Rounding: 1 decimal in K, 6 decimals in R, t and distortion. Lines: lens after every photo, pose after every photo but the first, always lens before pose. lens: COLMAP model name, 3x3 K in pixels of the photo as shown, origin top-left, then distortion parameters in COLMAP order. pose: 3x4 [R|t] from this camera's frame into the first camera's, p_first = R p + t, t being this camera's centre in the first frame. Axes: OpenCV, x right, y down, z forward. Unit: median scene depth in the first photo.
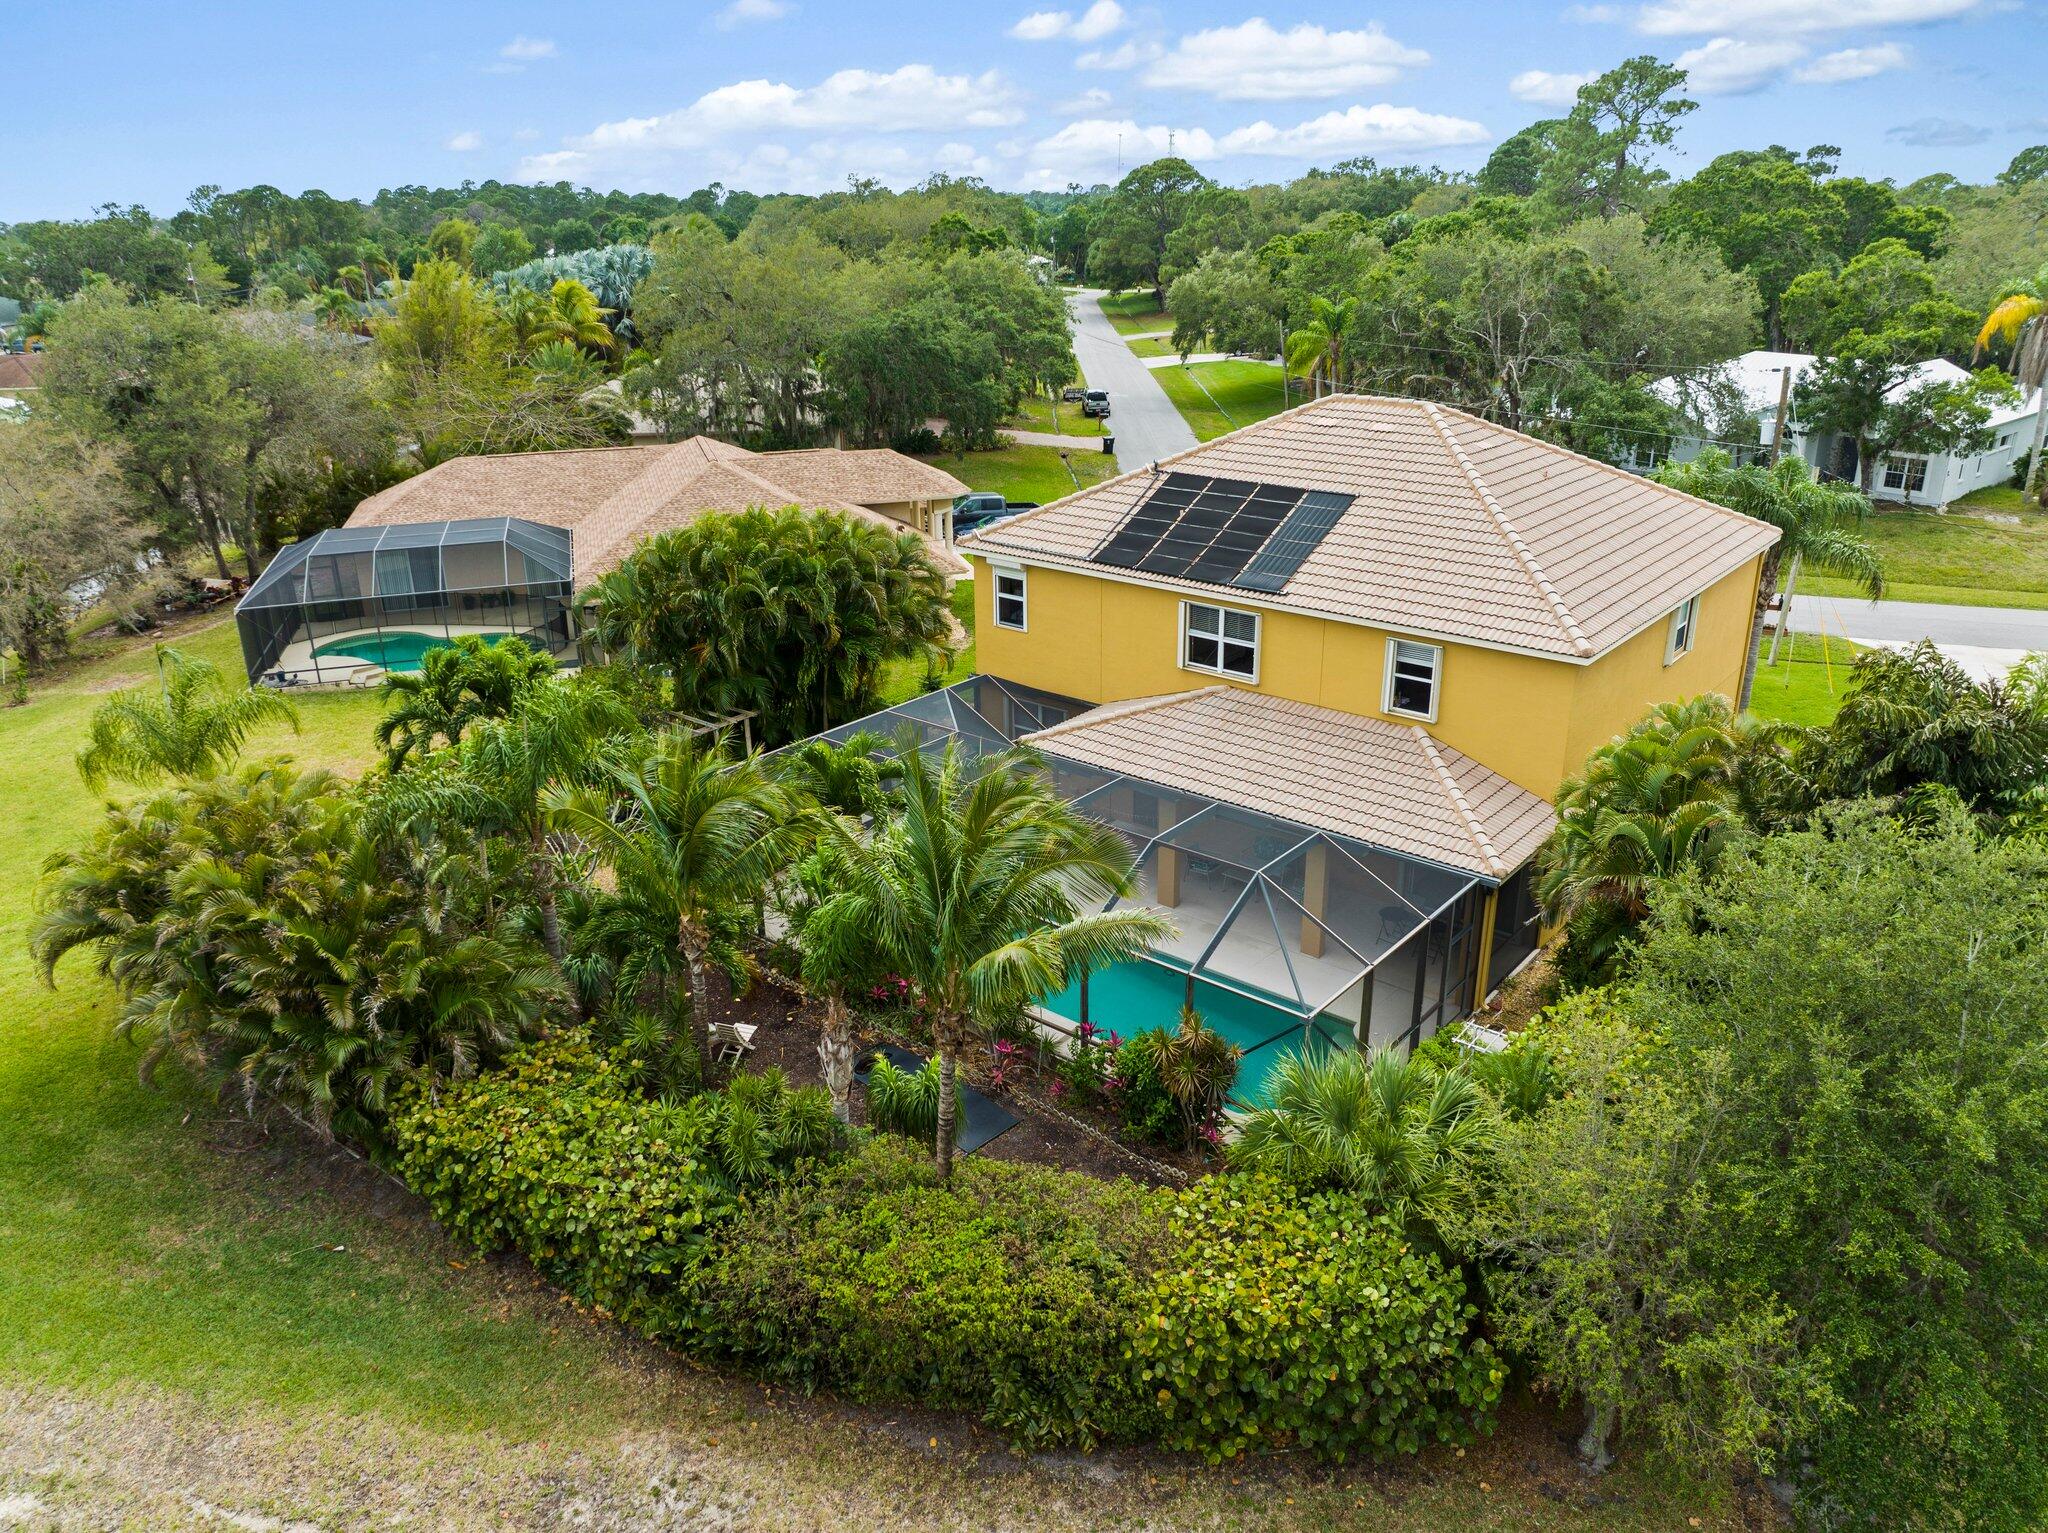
lens RADIAL K [[1438.3, 0, 1024.6], [0, 1438.3, 765.4], [0, 0, 1]] dist [-0.031101, 0.000799]
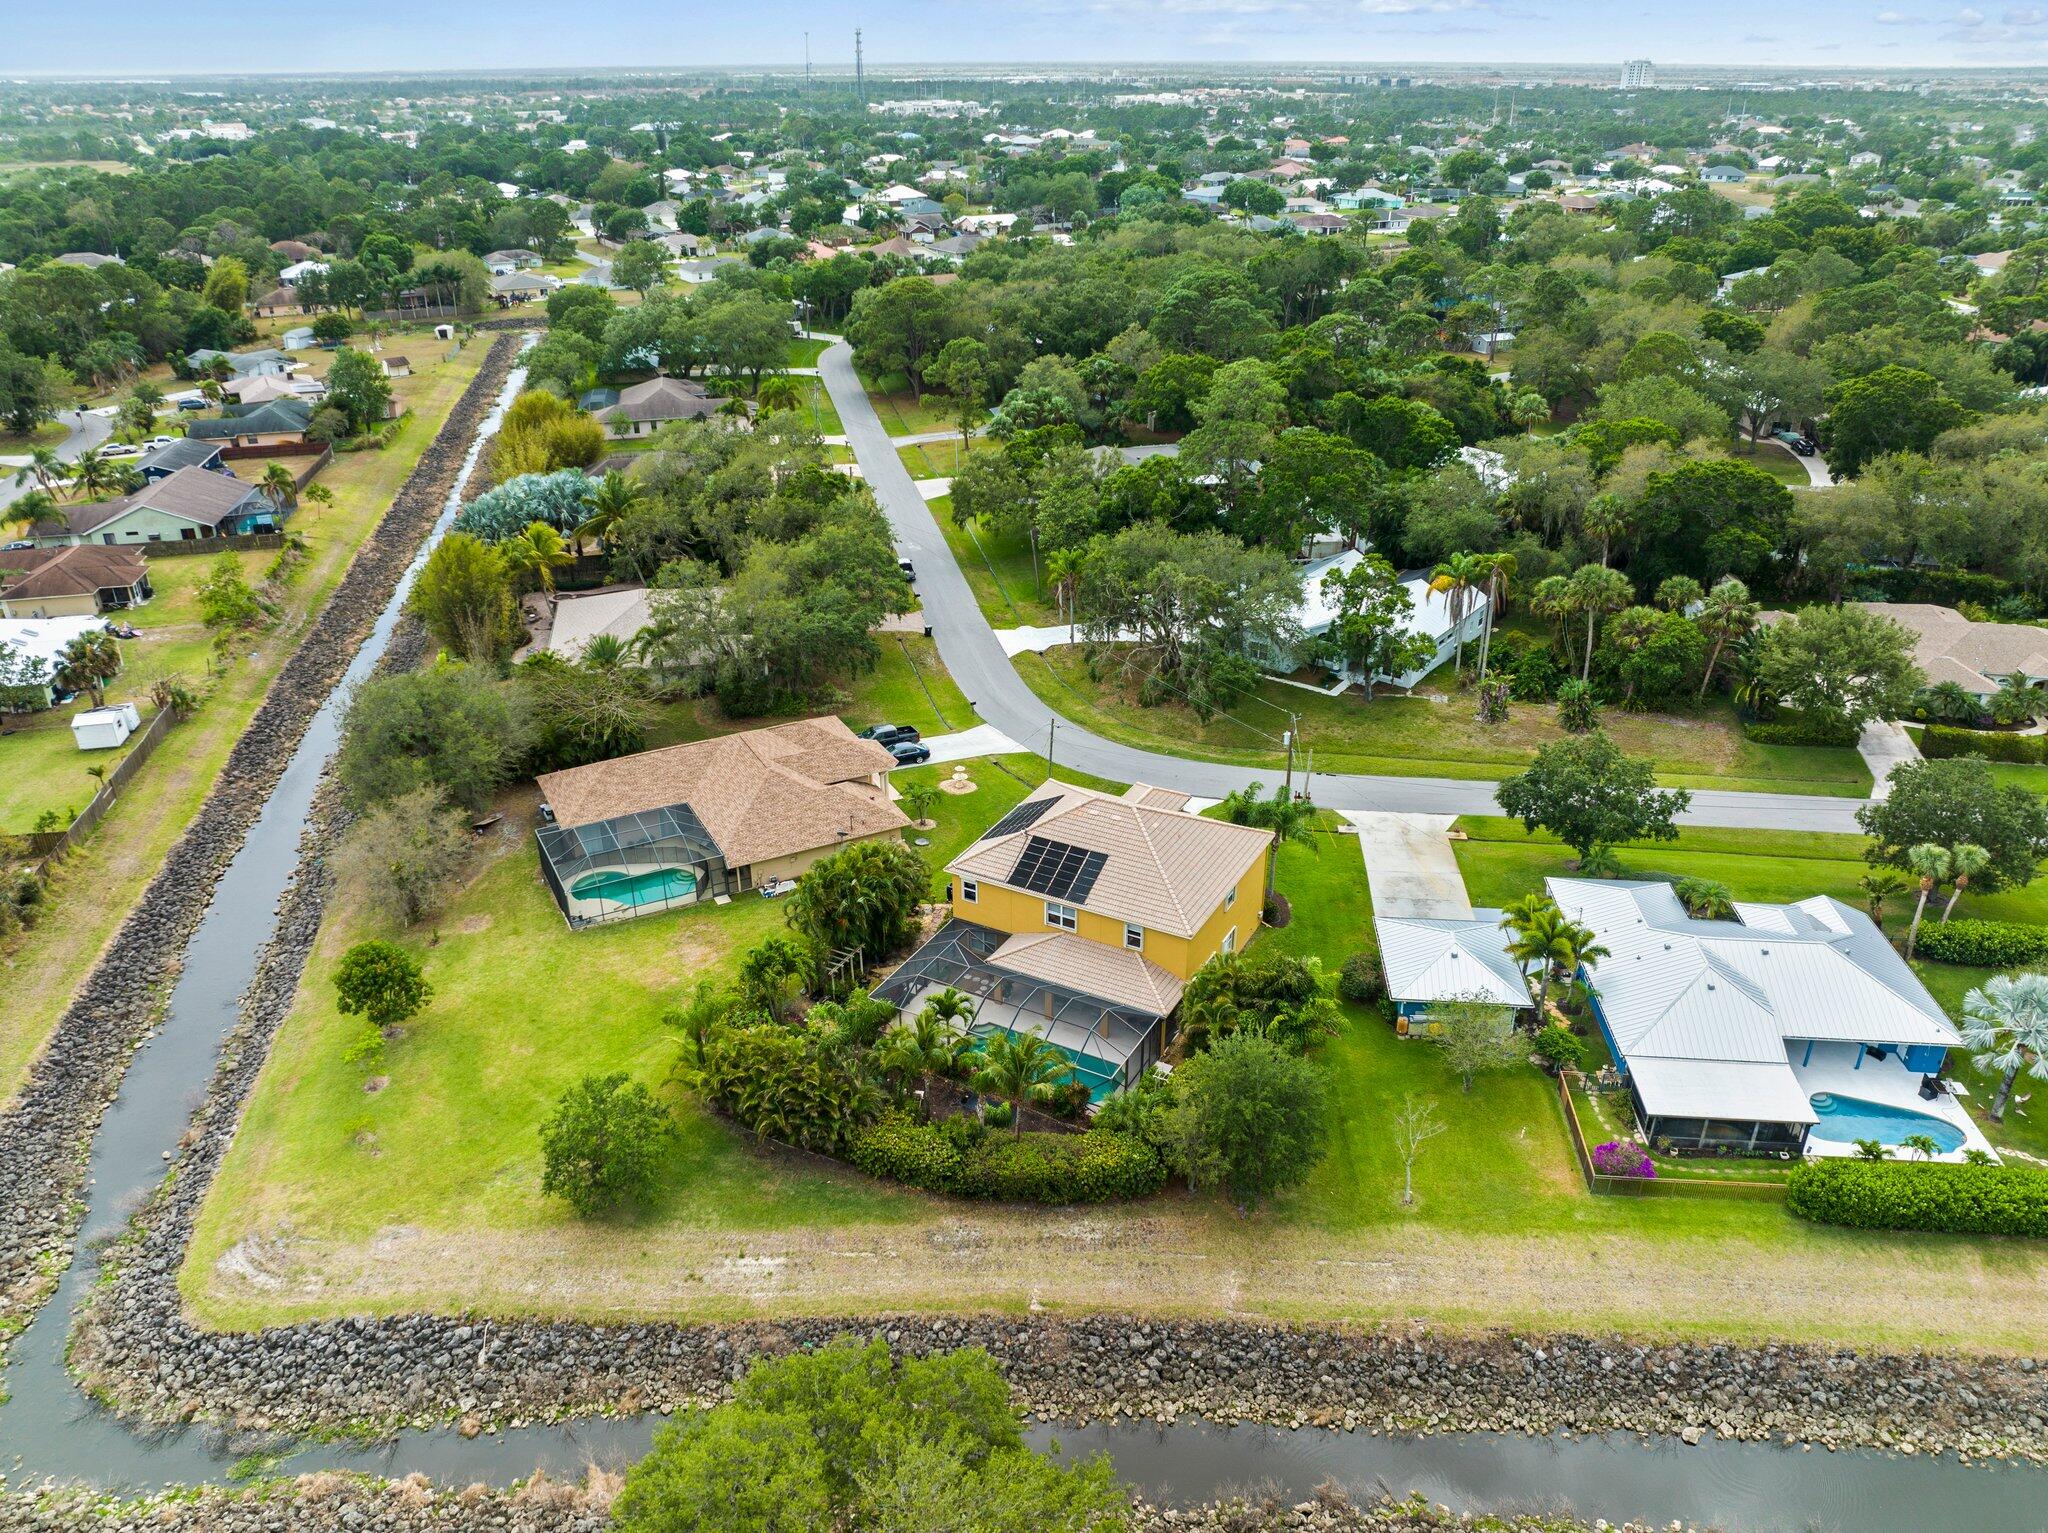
lens RADIAL K [[1431.4, 0, 1023.6], [0, 1431.4, 766.6], [0, 0, 1]] dist [-0.006085, -0.000736]
pose [[0.979632, -0.076079, 0.185830, -0.516063], [0.060658, 0.994332, 0.087313, -0.773043], [-0.191419, -0.074263, 0.978695, -1.982468]]
